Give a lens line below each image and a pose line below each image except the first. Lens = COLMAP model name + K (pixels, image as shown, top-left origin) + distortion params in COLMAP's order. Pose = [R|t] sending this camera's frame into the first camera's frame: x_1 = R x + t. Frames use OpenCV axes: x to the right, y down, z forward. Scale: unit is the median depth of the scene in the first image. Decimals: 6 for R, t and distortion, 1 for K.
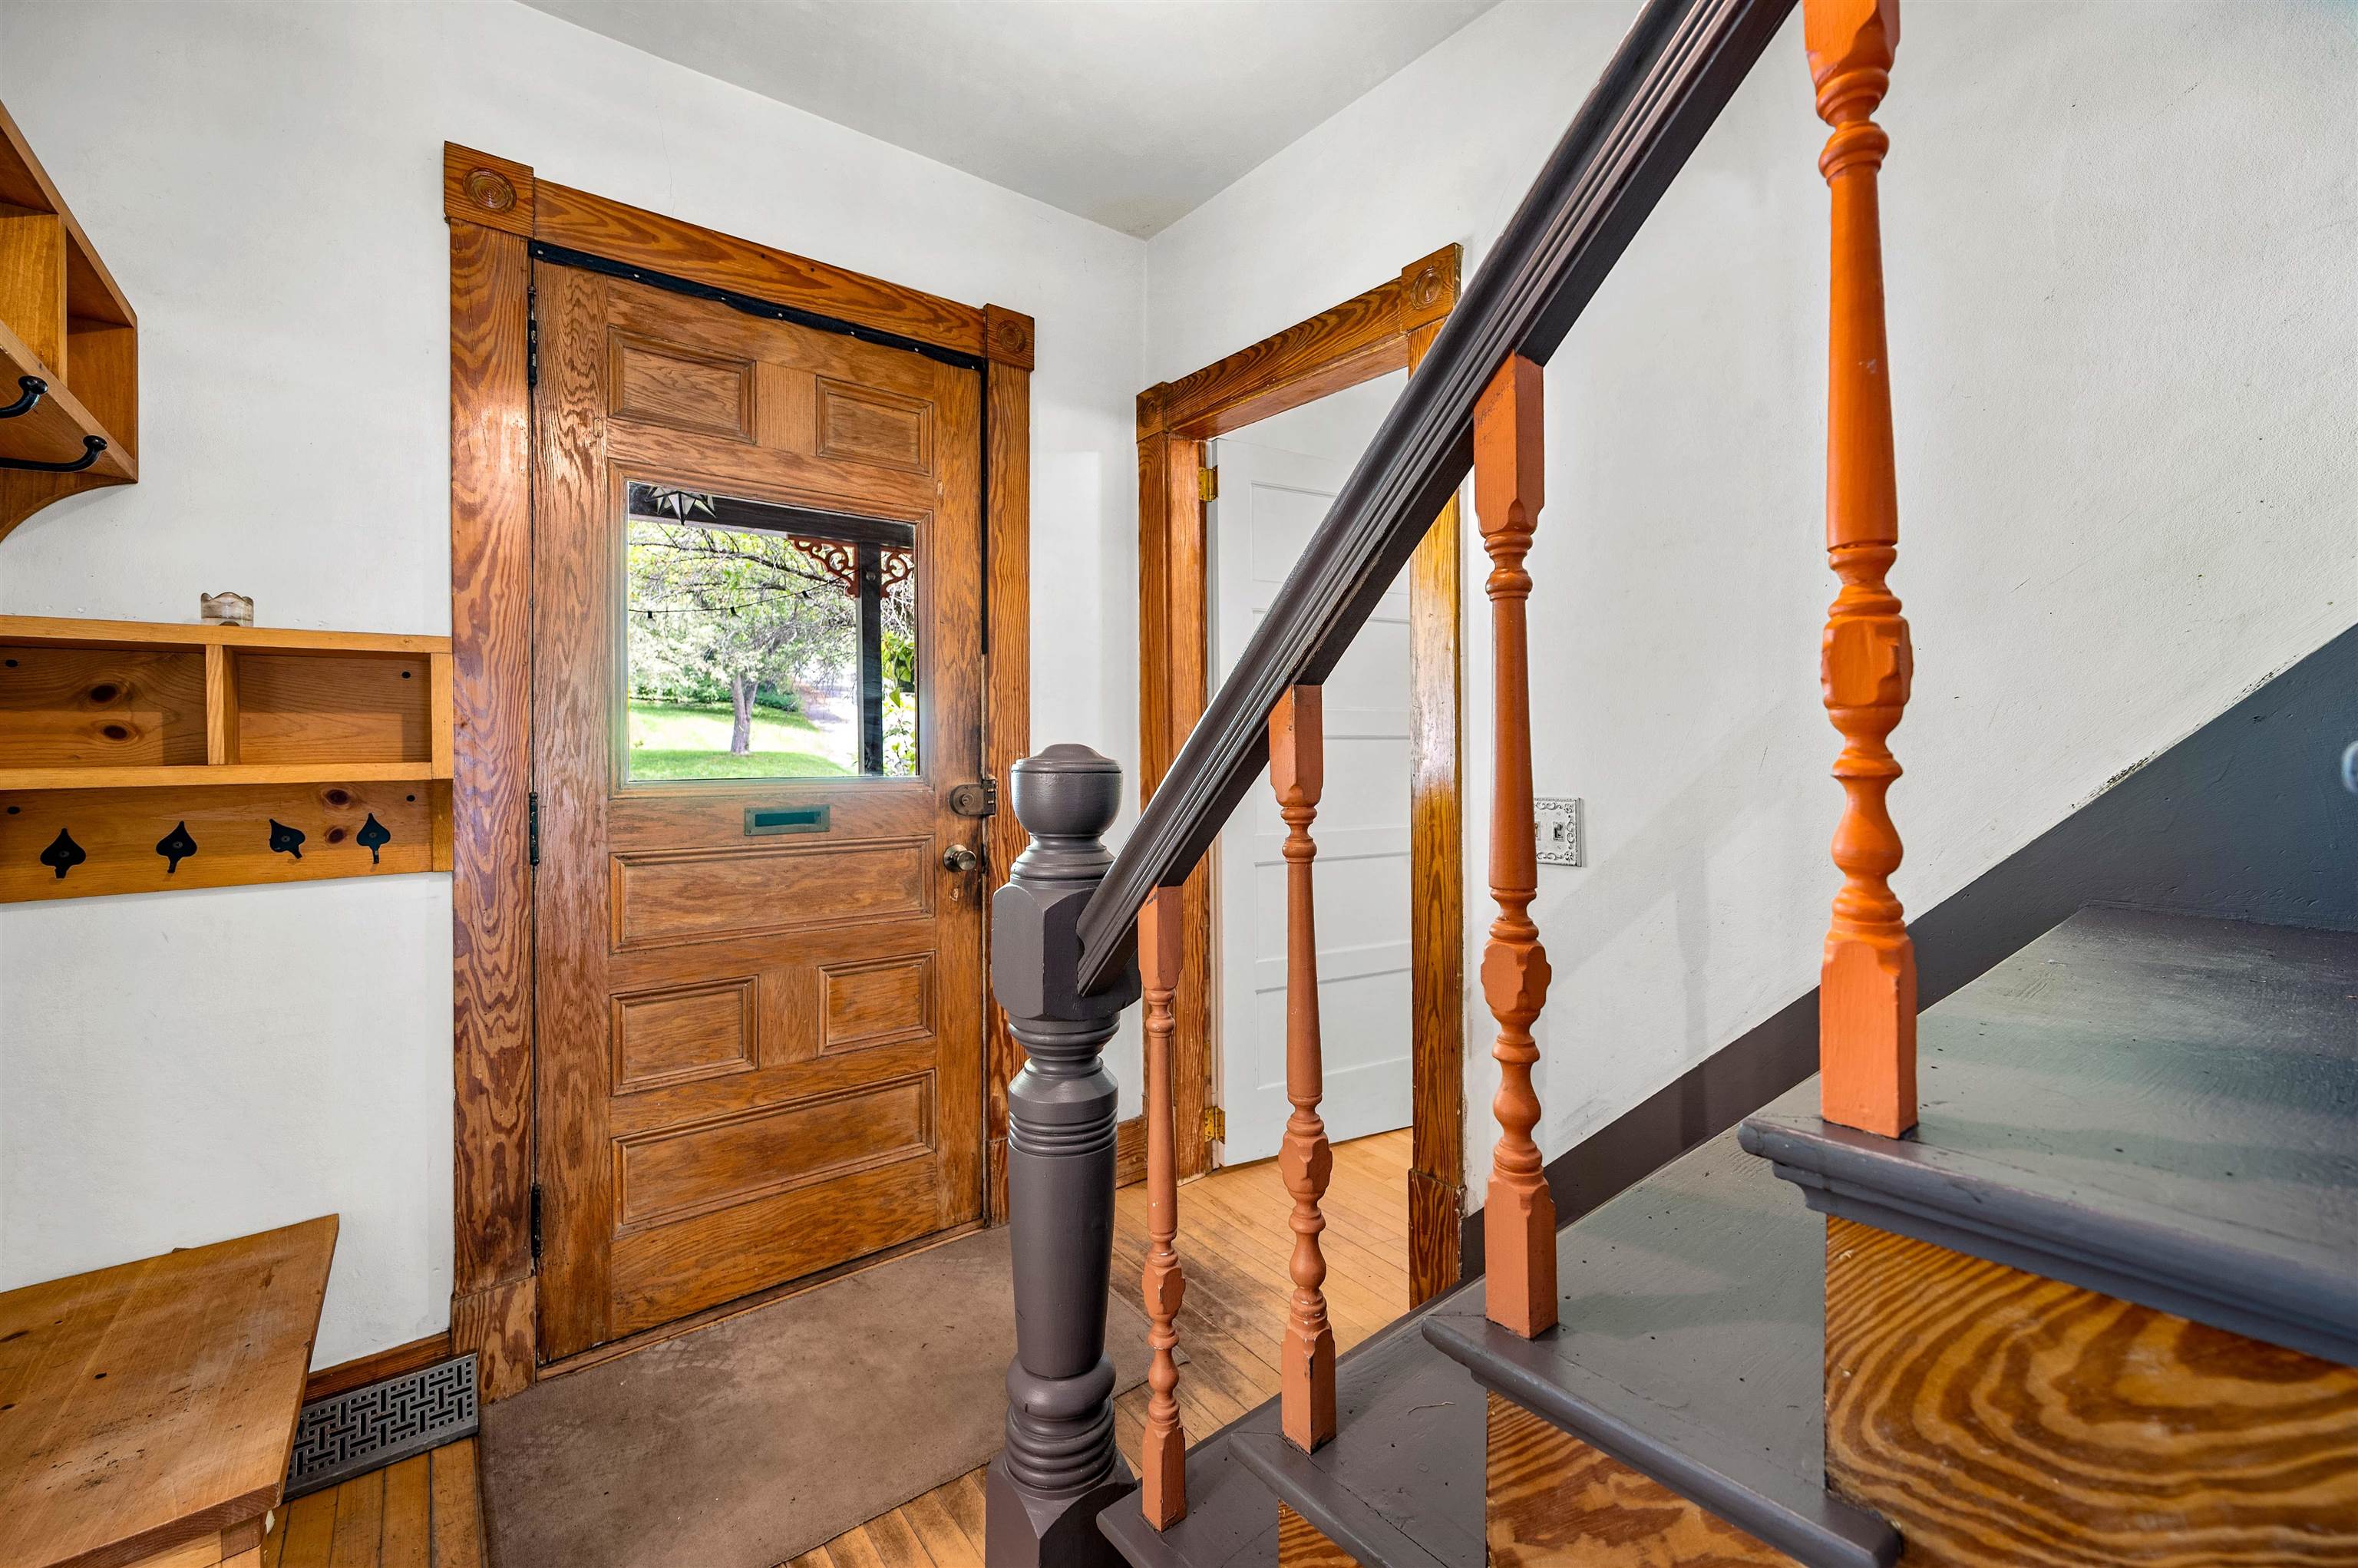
lens RADIAL K [[965.0, 0, 1184.7], [0, 965.0, 741.2], [0, 0, 1]] dist [-0.001593, -0.000324]
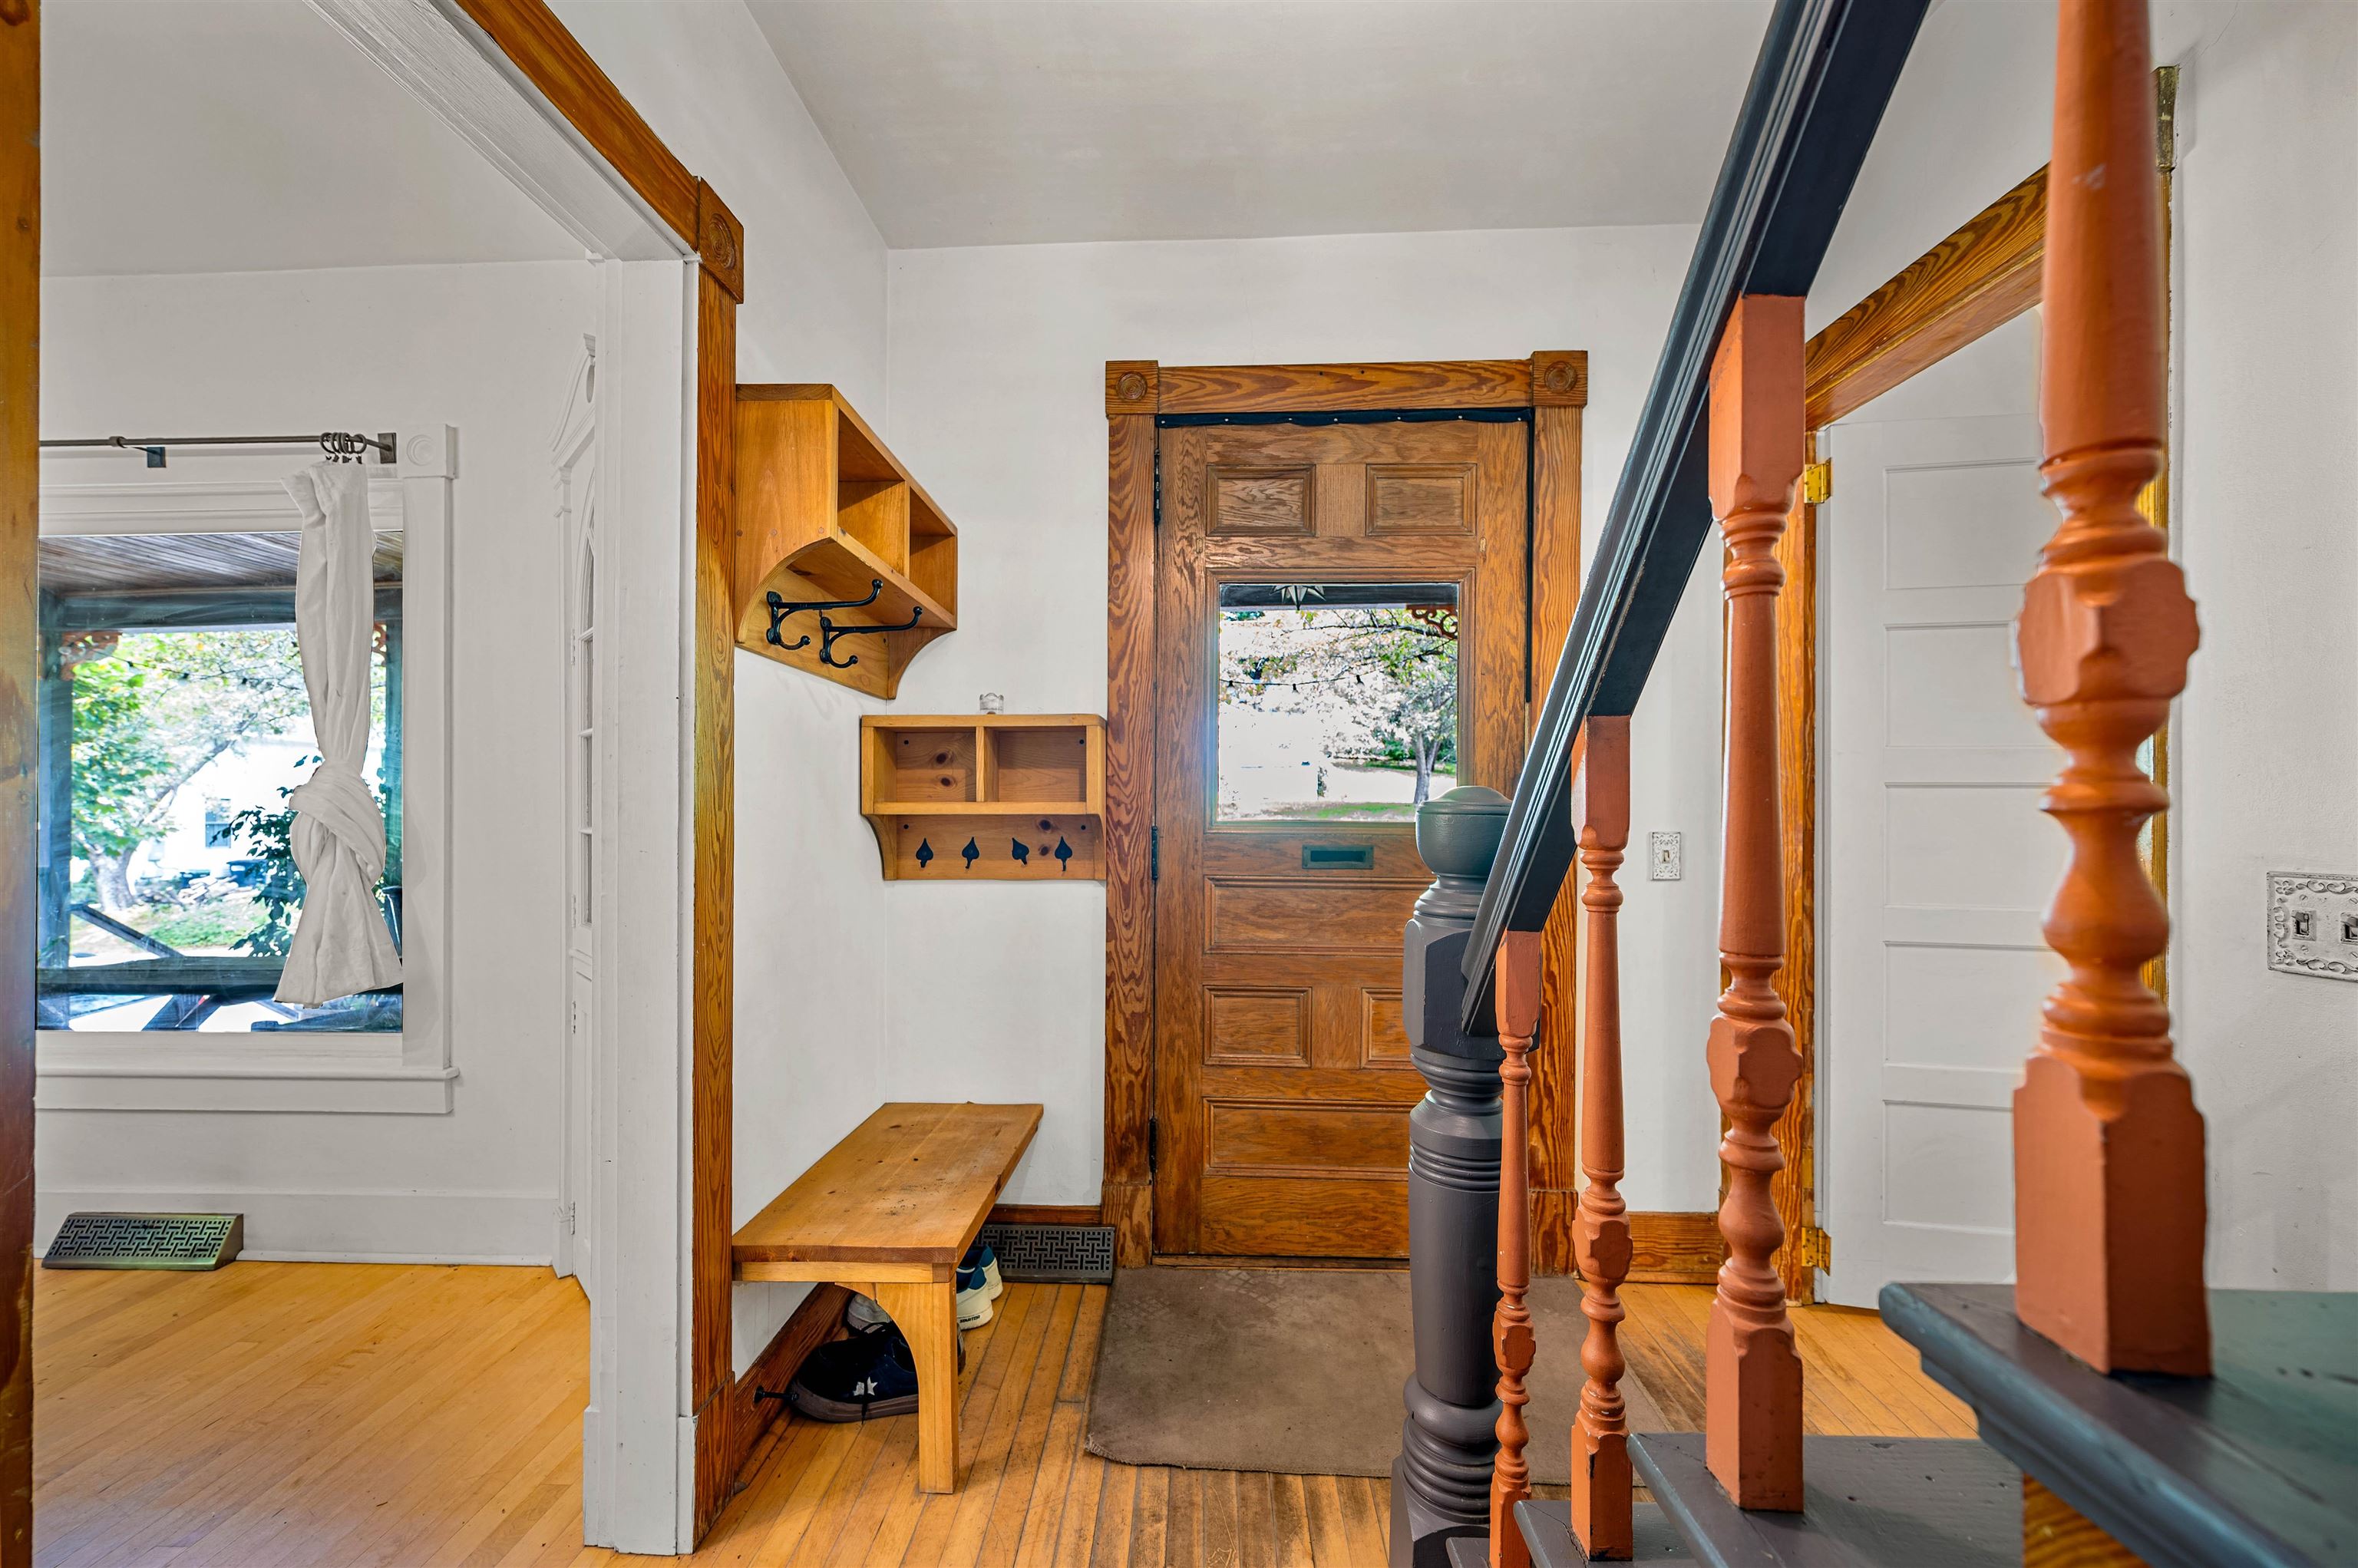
lens RADIAL K [[931.6, 0, 1172.2], [0, 931.6, 793.6], [0, 0, 1]] dist [0.000168, -0.000143]
pose [[0.755273, 0.003041, -0.655403, 0.183573], [-0.003894, 0.999992, 0.000153, 0.007167], [0.655398, 0.002437, 0.755279, 0.033180]]
